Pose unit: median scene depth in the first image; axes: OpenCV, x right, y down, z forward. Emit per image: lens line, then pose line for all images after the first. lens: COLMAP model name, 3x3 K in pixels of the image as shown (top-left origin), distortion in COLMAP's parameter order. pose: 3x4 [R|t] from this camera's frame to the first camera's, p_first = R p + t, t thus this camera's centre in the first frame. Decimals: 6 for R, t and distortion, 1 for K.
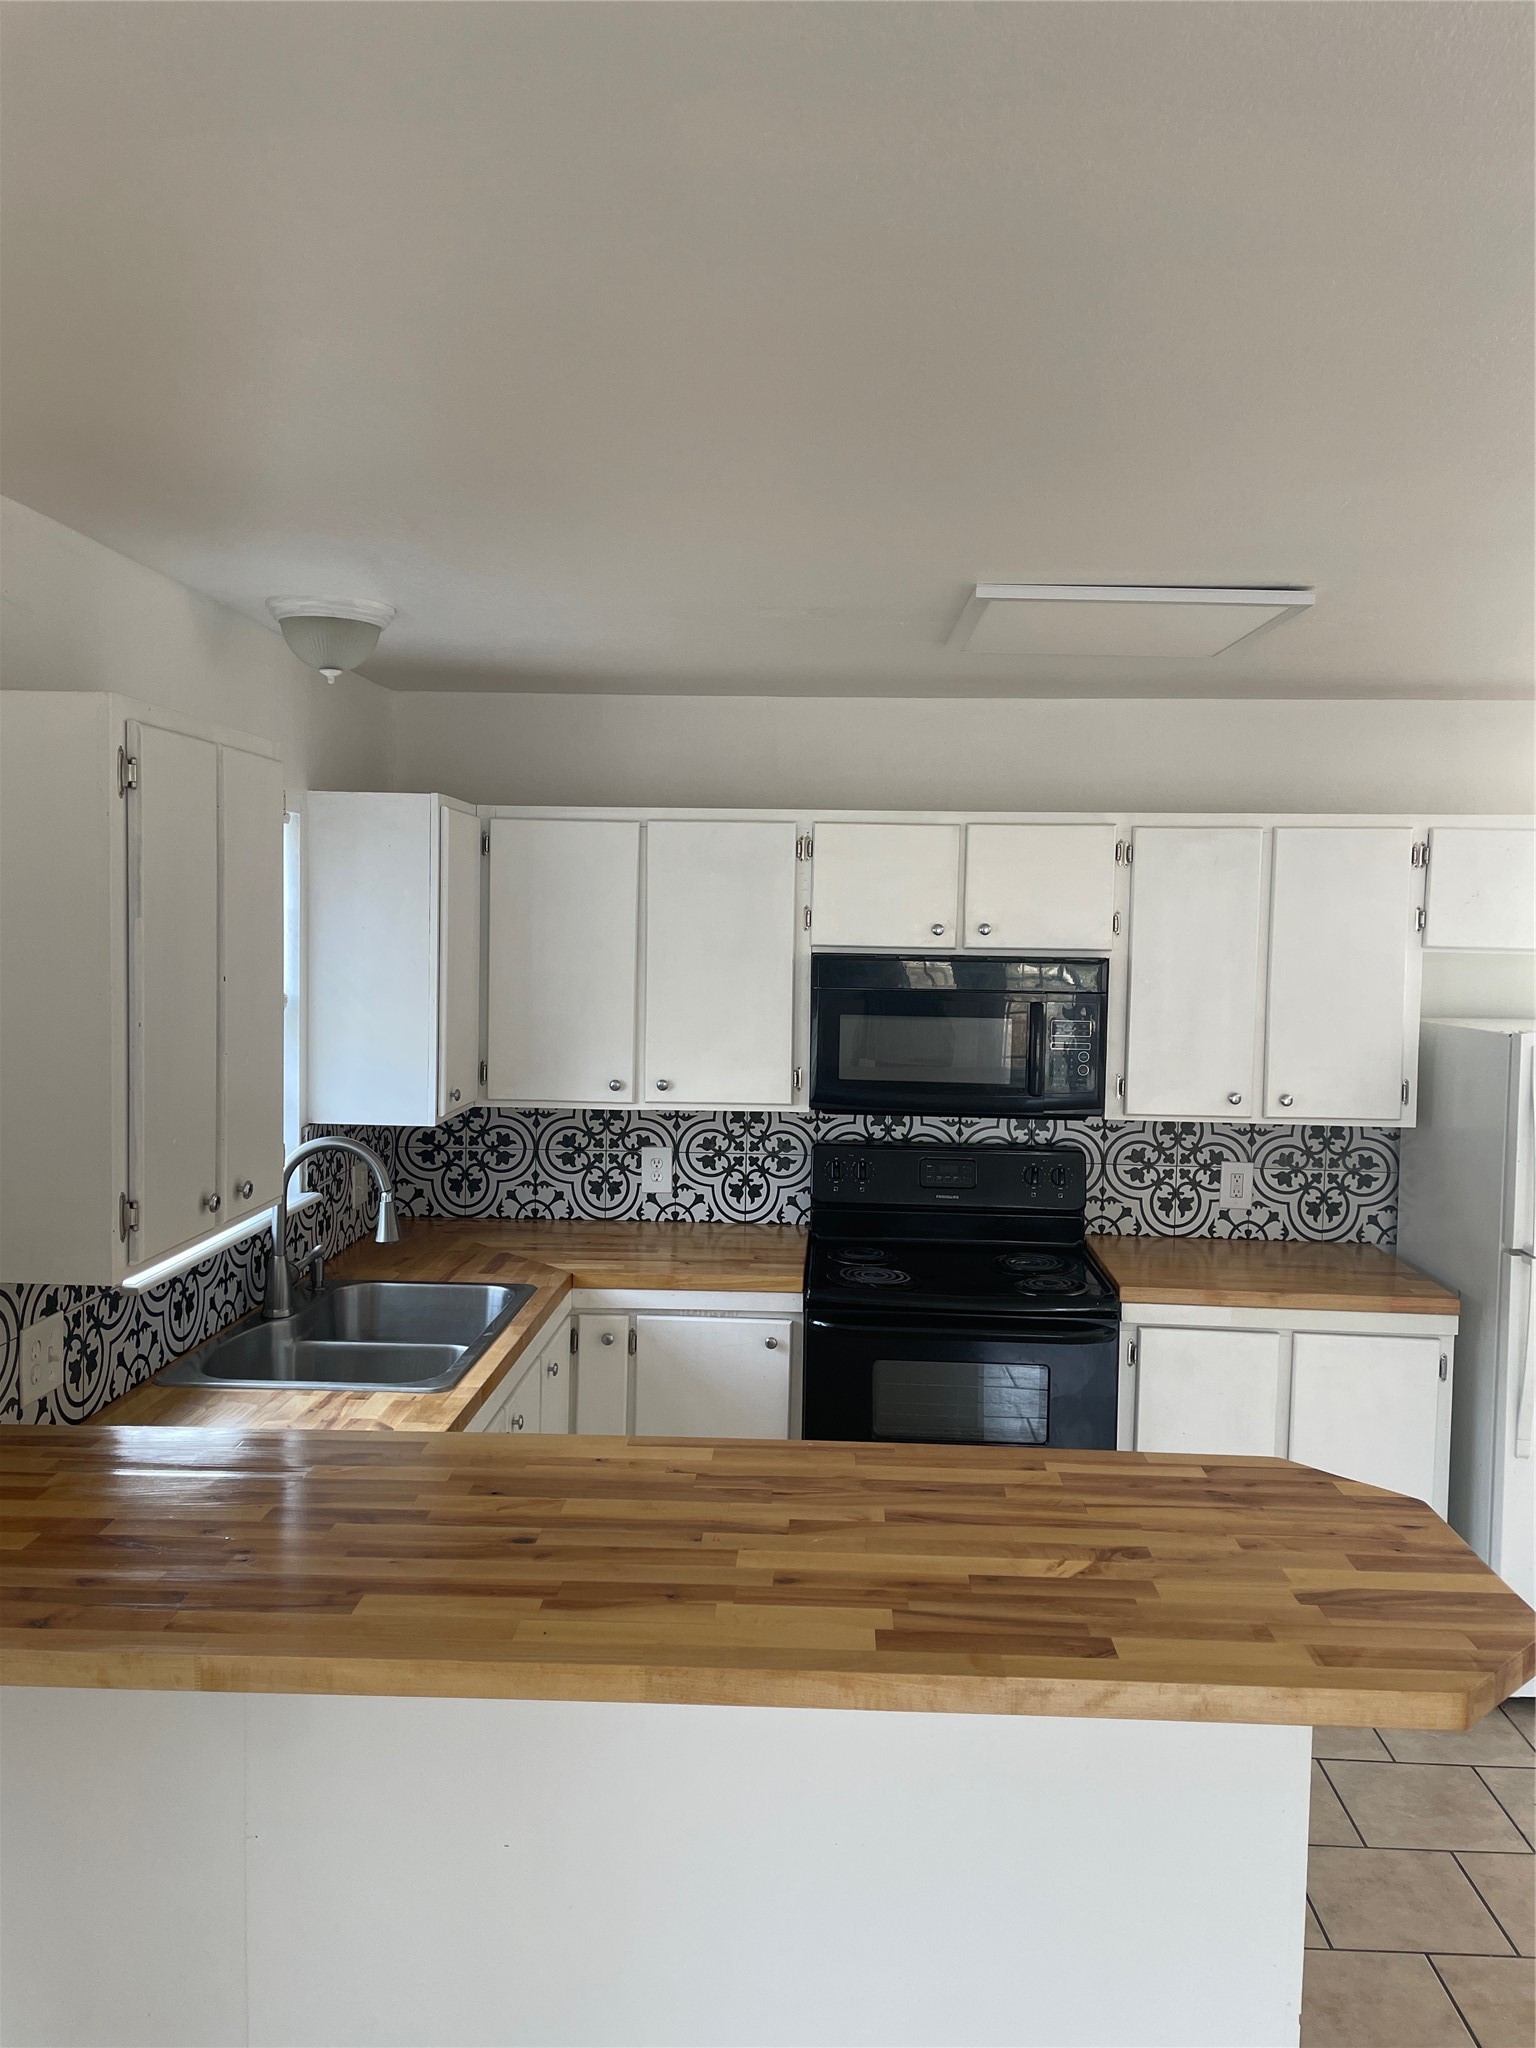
lens RADIAL K [[1579.8, 0, 768.0], [0, 1579.8, 1024.0], [0, 0, 1]] dist [0.096111, -0.001151]
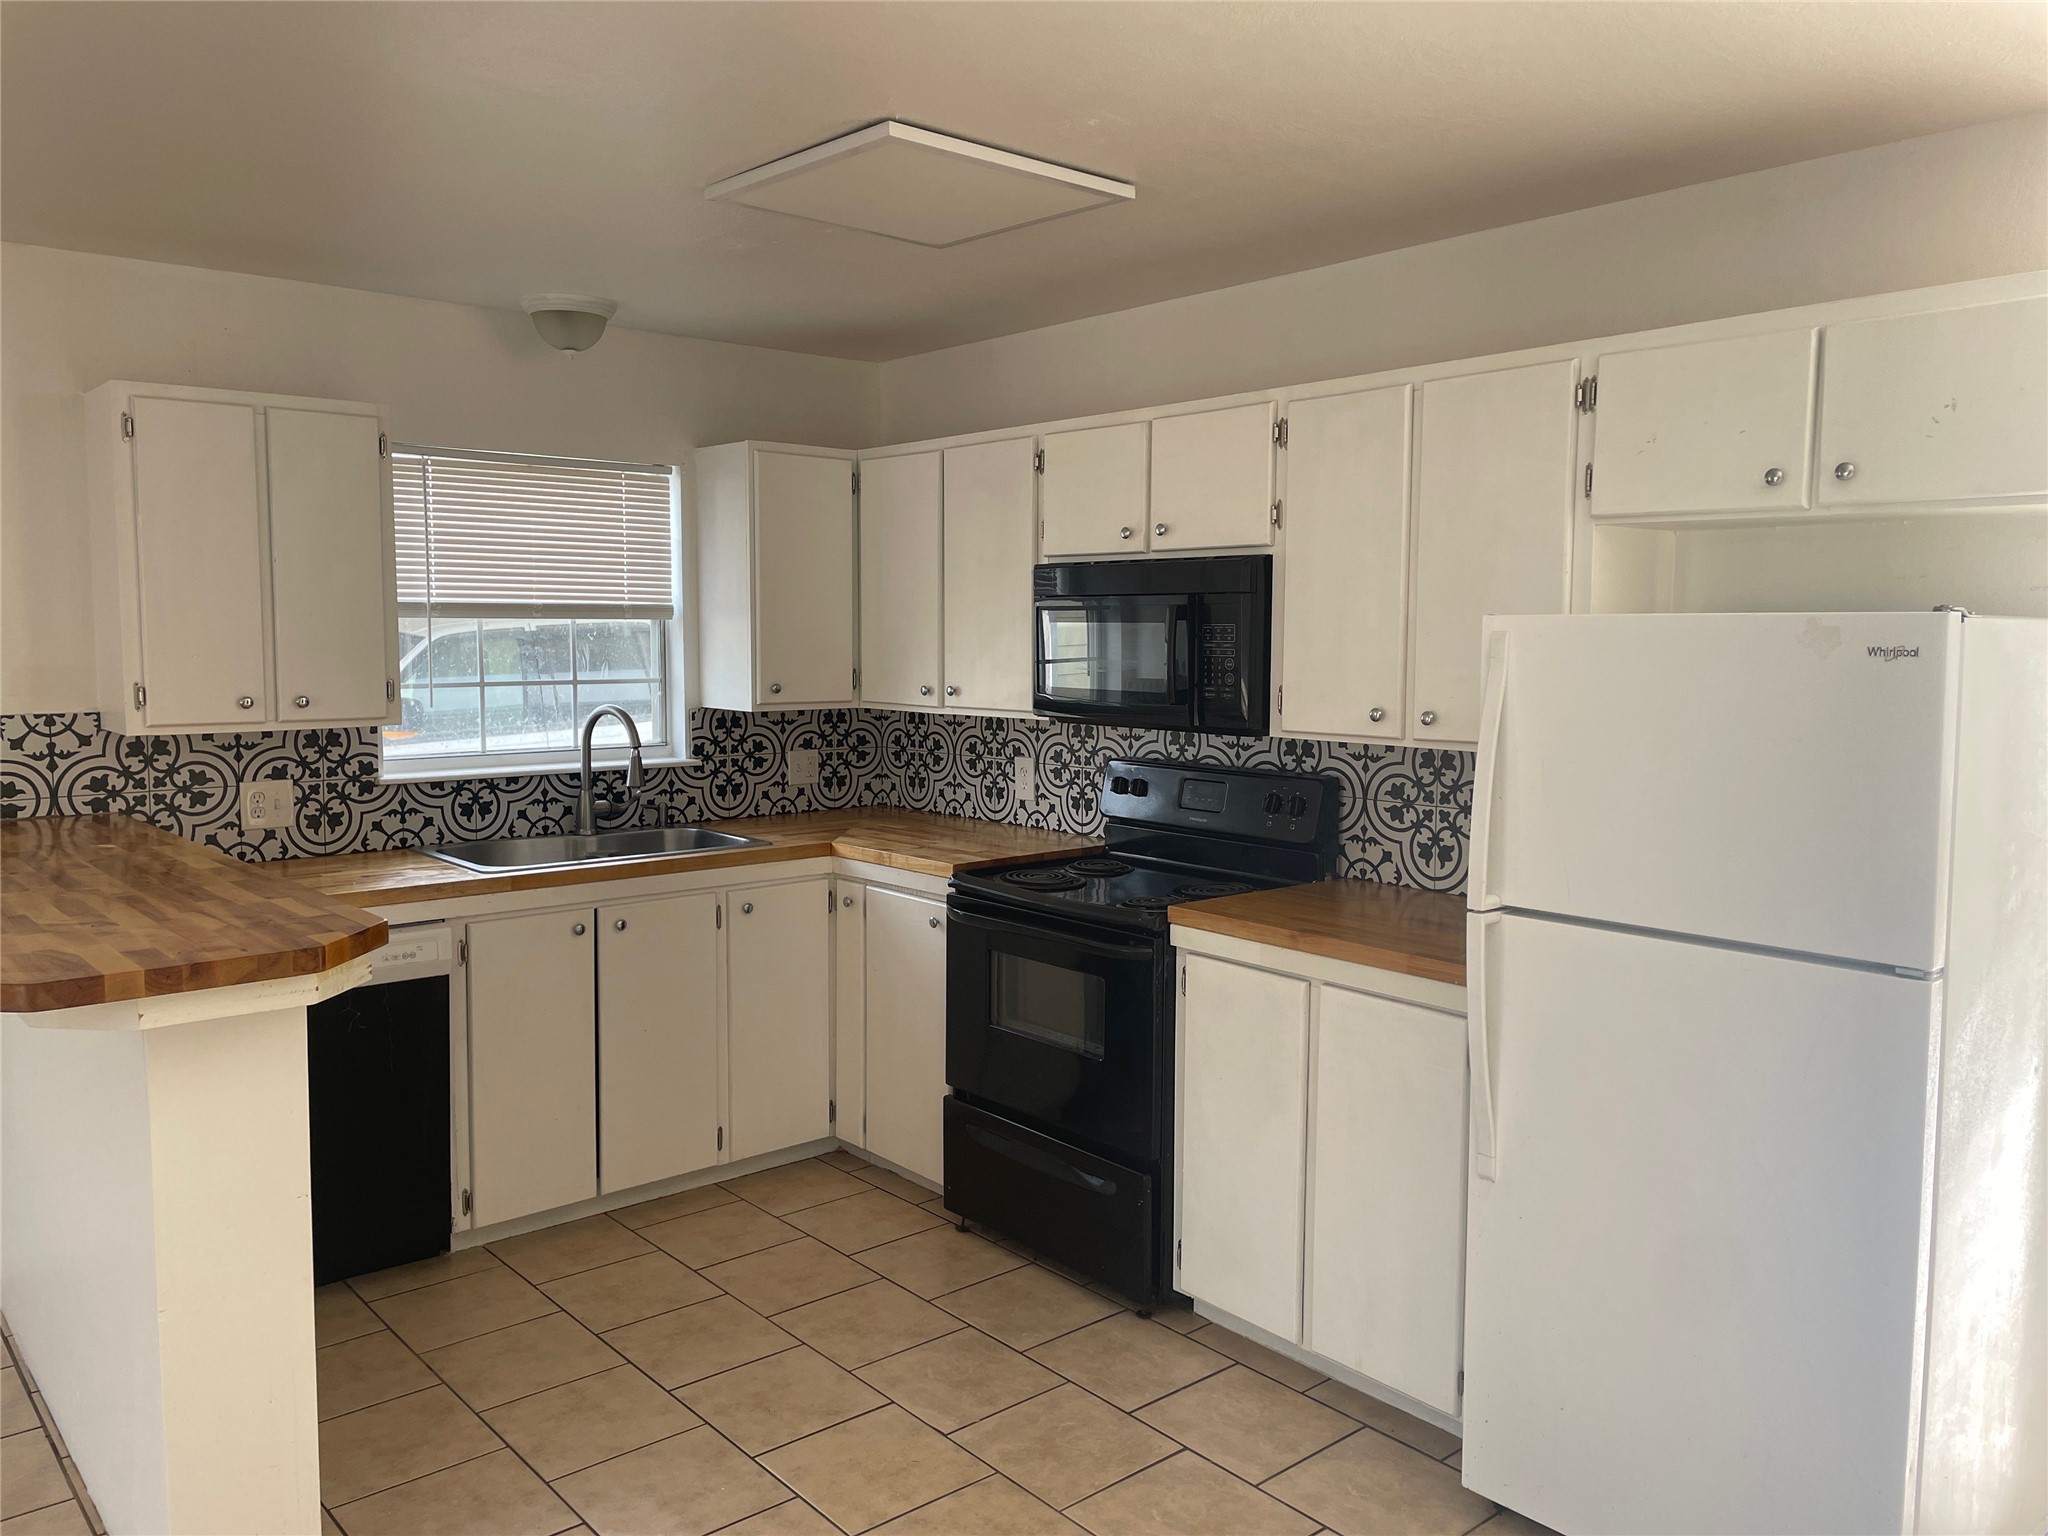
lens RADIAL K [[1568.8, 0, 1024.0], [0, 1568.8, 768.0], [0, 0, 1]] dist [0.108348, -0.000705]
pose [[0.679369, 0.051672, -0.731975, 0.715972], [-0.043096, 0.998605, 0.030495, 0.052964], [0.732530, 0.010828, 0.680648, 0.274934]]
